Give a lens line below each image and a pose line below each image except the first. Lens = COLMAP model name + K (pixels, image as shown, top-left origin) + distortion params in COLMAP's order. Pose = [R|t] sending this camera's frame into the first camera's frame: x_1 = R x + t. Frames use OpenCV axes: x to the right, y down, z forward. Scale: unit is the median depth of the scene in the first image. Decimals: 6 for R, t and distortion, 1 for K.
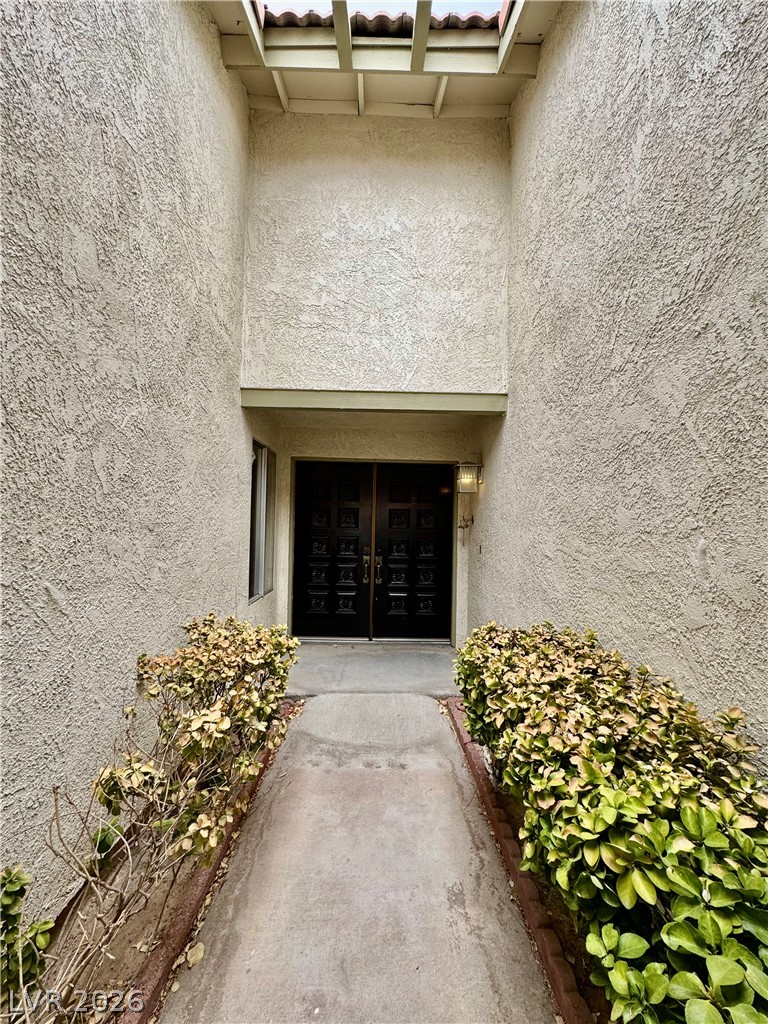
lens RADIAL K [[410.2, 0, 383.4], [0, 410.2, 511.9], [0, 0, 1]] dist [-0.002265, 0.000429]
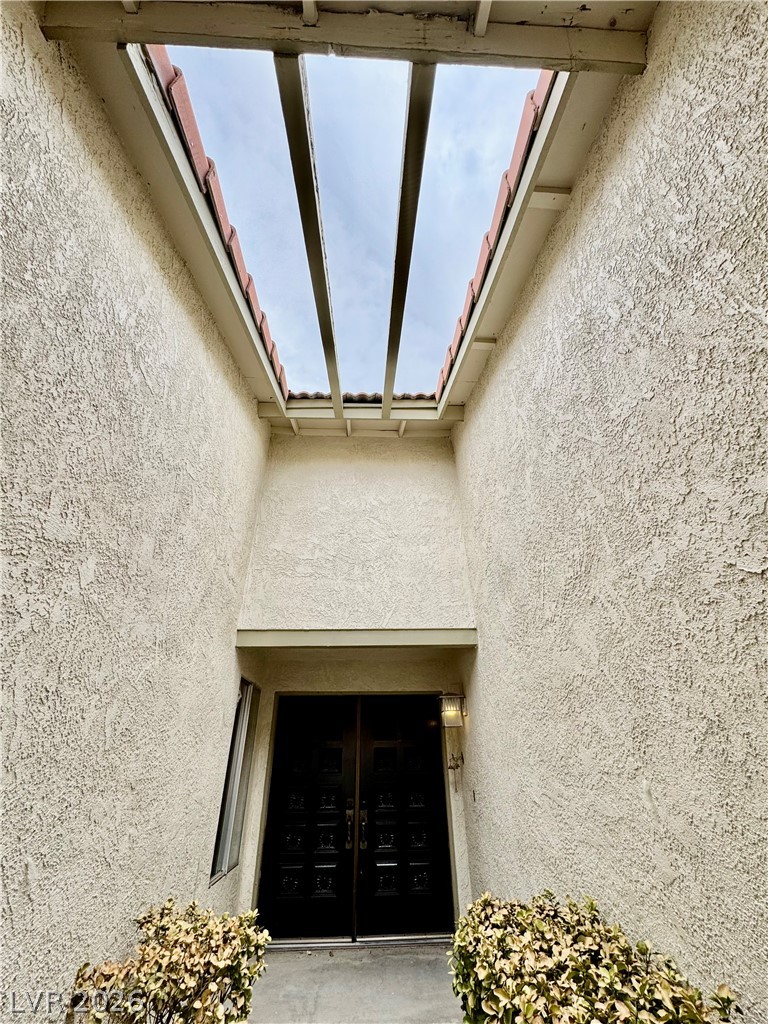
lens RADIAL K [[410.2, 0, 384.9], [0, 410.2, 511.6], [0, 0, 1]] dist [-0.002265, 0.000429]
pose [[0.999000, -0.013345, 0.042676, 0.011733], [0.032785, 0.867611, -0.496162, -0.023296], [-0.030405, 0.497065, 0.867181, -0.201888]]
